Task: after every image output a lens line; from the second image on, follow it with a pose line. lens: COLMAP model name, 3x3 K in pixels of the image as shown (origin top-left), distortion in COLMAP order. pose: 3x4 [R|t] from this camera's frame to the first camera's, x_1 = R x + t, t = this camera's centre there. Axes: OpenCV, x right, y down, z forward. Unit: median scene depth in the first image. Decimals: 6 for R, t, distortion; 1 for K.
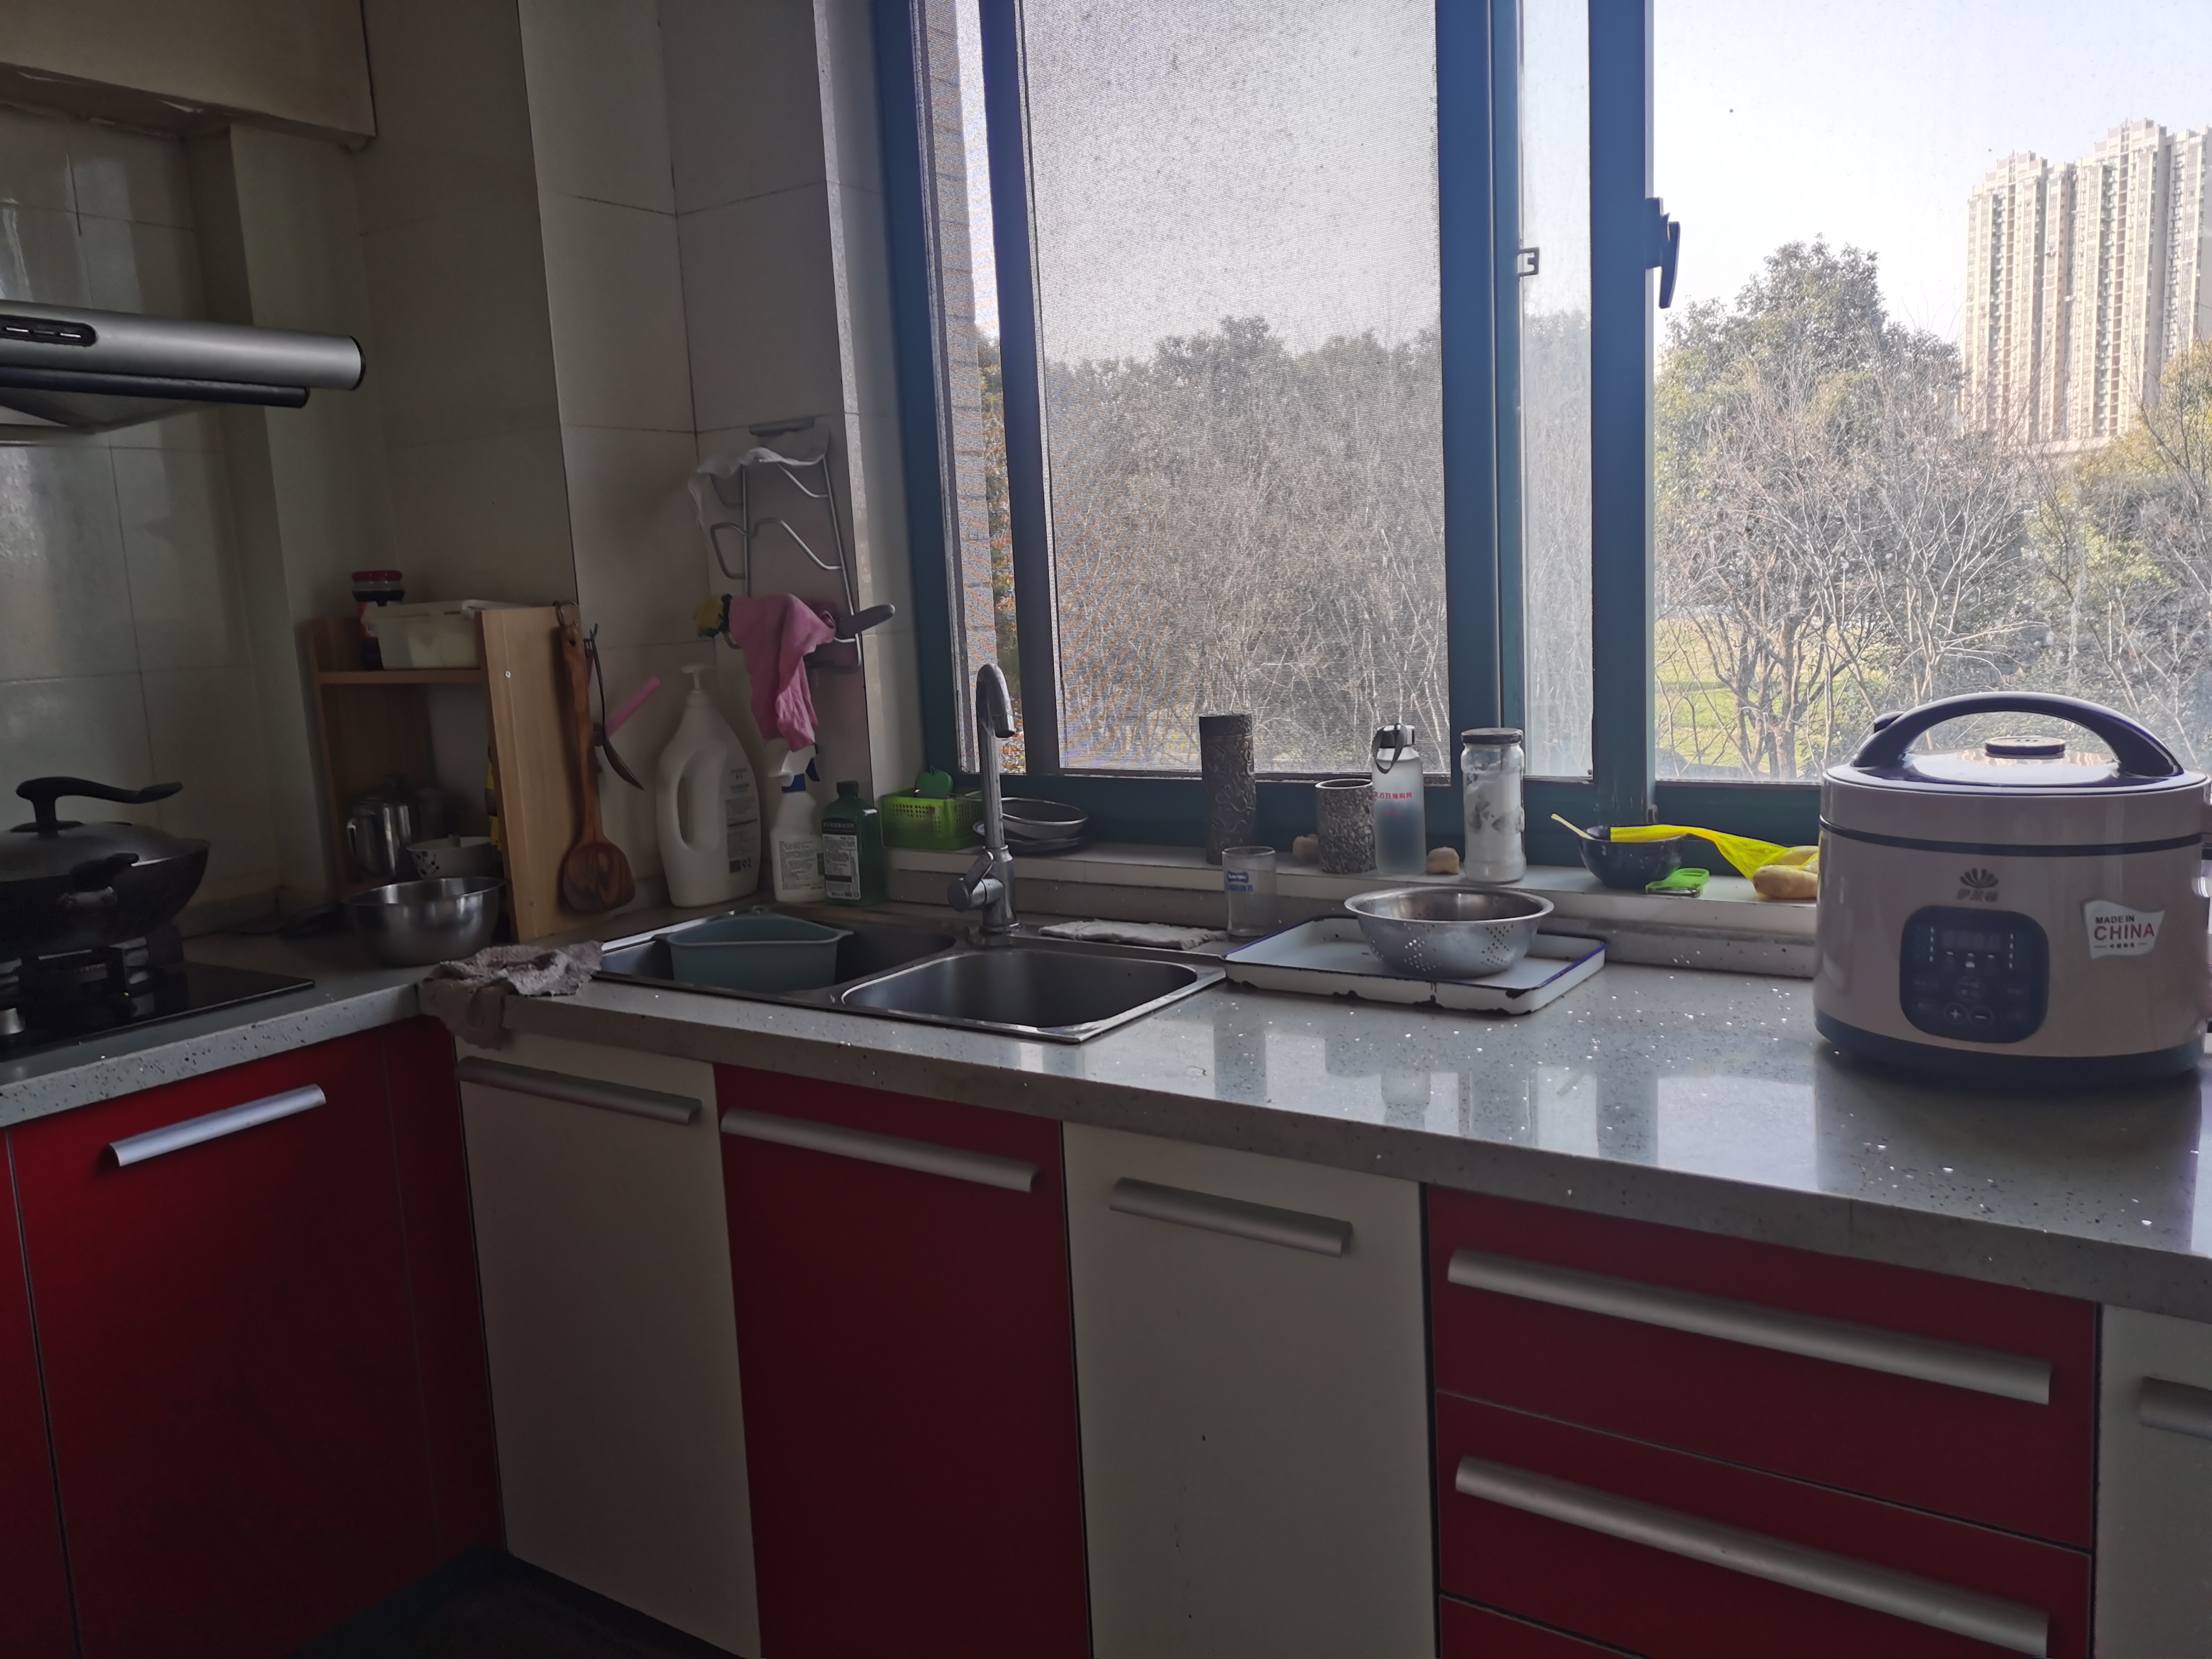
lens RADIAL K [[1692.8, 0, 1106.0], [0, 1692.8, 829.5], [0, 0, 1]] dist [0.000090, -0.000539]
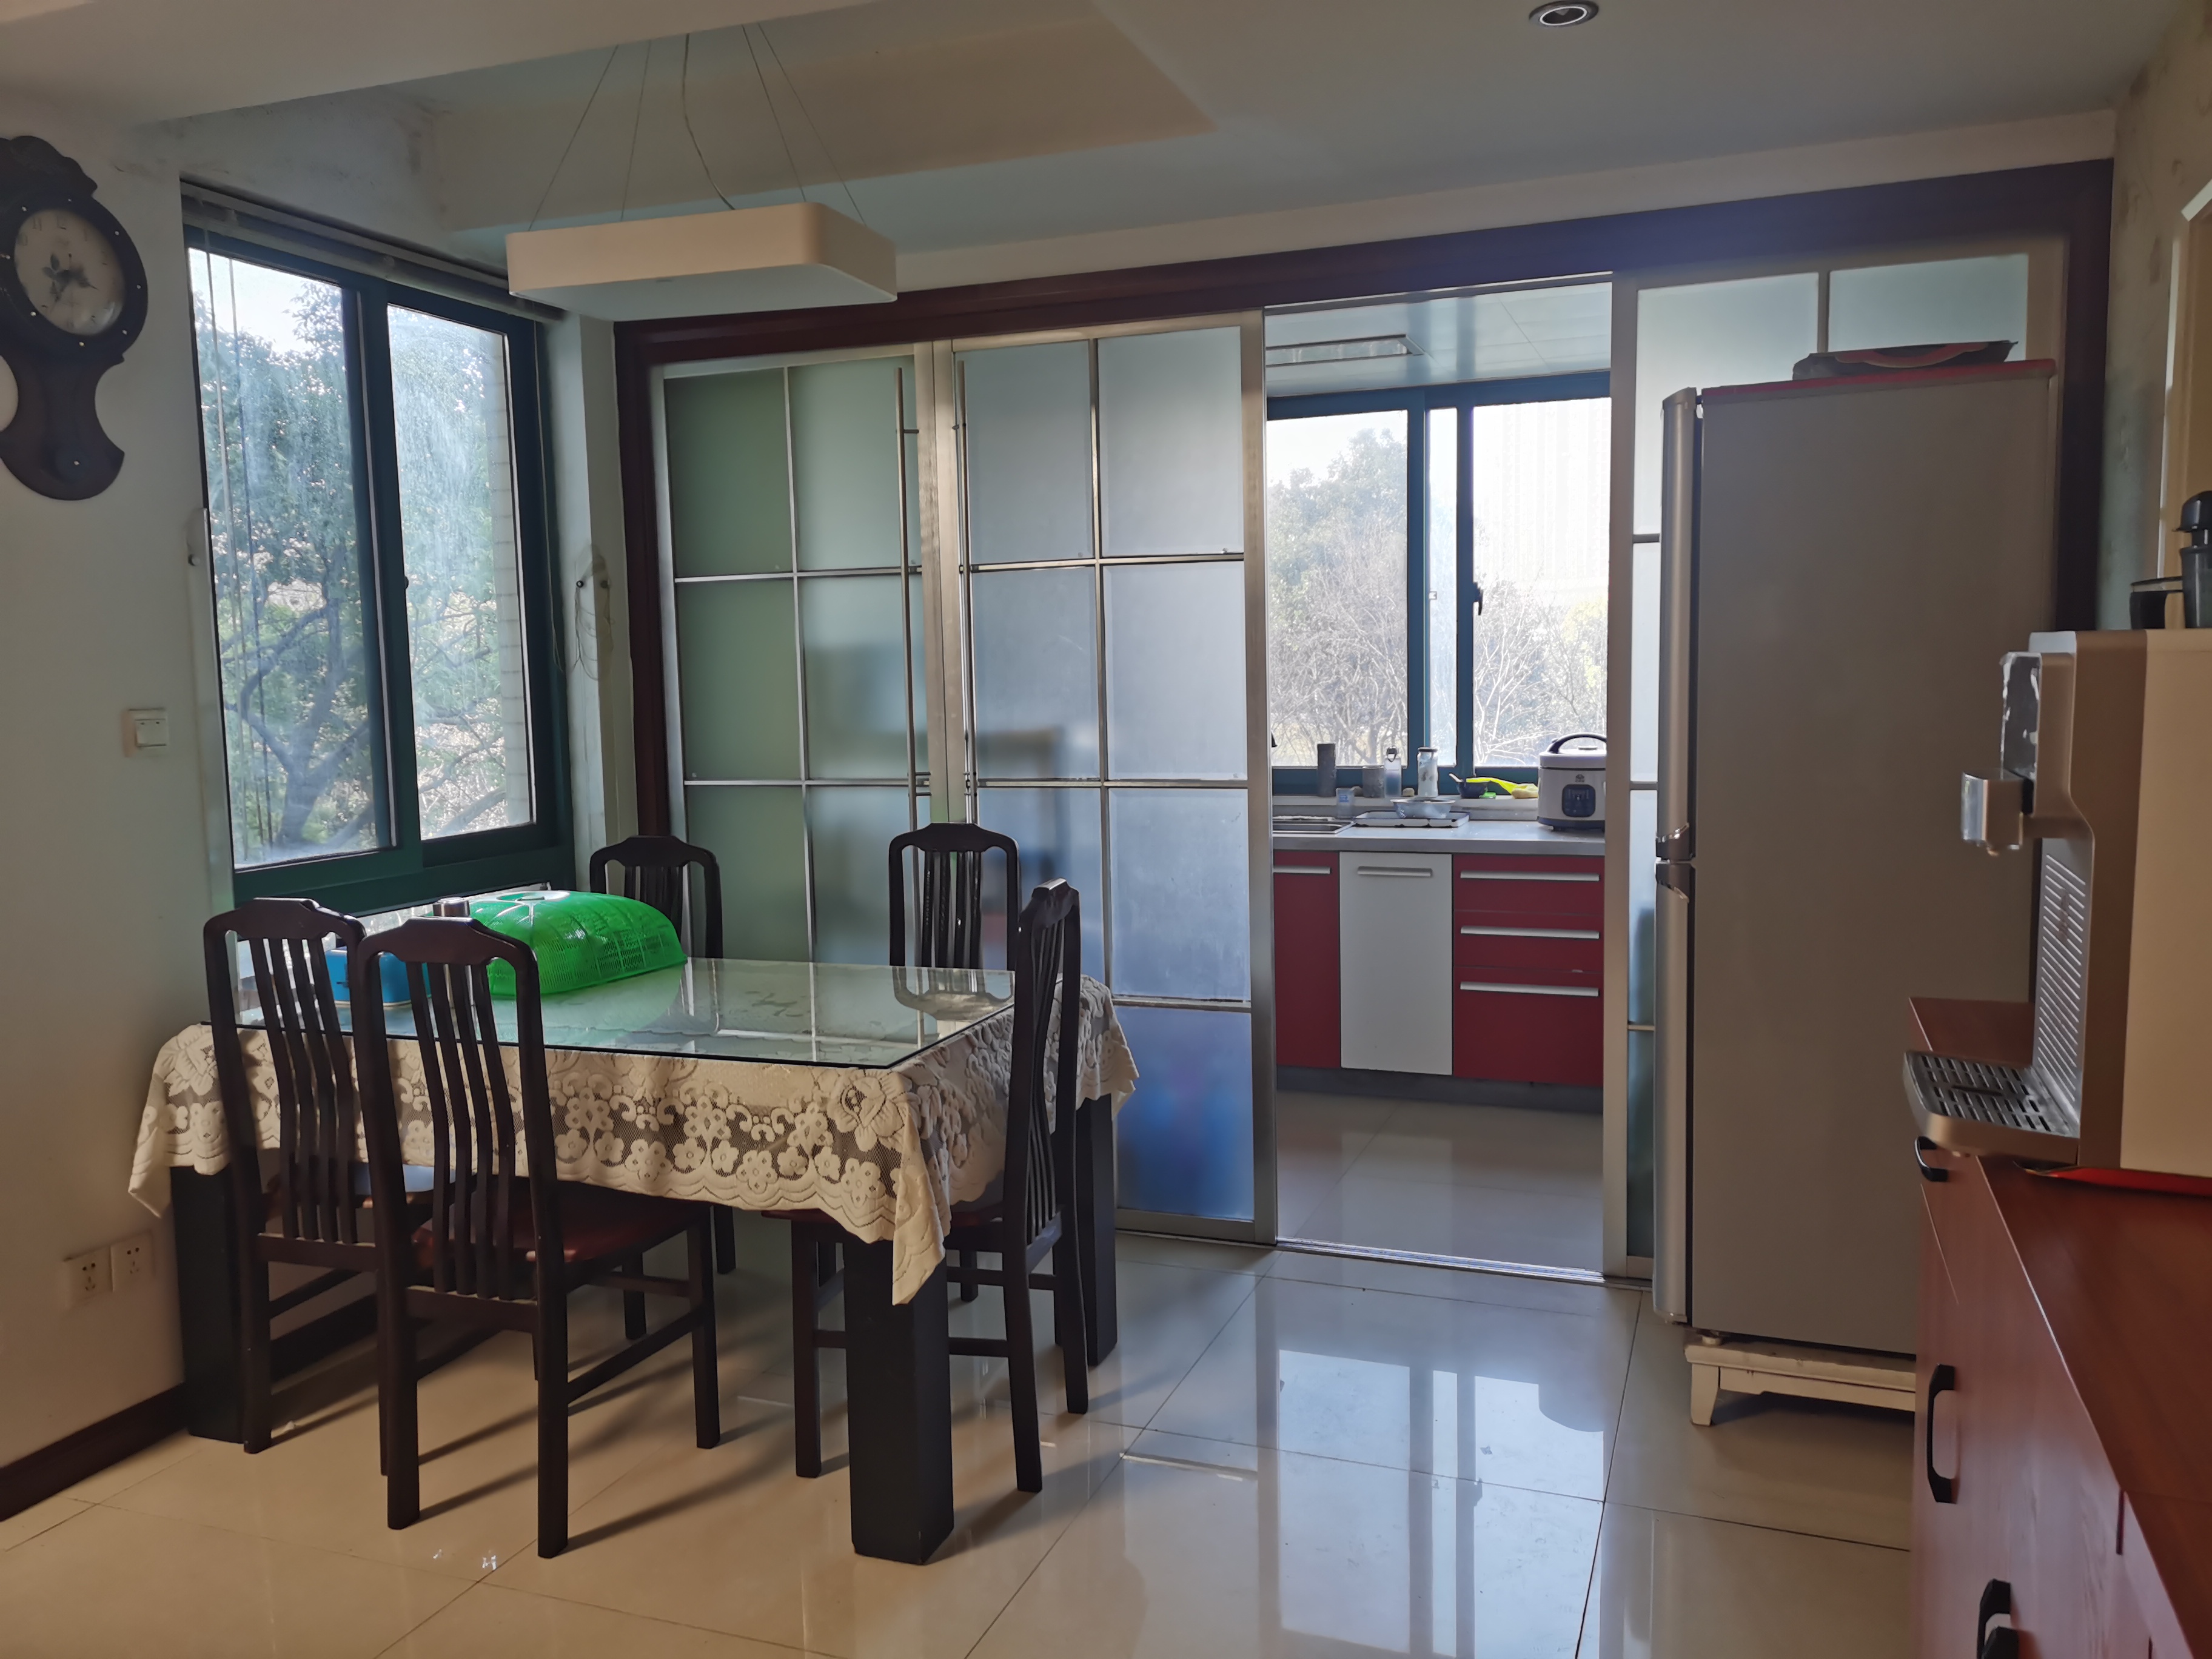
lens RADIAL K [[1692.8, 0, 1106.0], [0, 1692.8, 829.5], [0, 0, 1]] dist [0.000090, -0.000539]
pose [[0.969744, 0.002391, 0.244113, -1.089027], [0.012225, 0.998222, -0.058342, 0.259743], [-0.243818, 0.059561, 0.967990, -1.828739]]
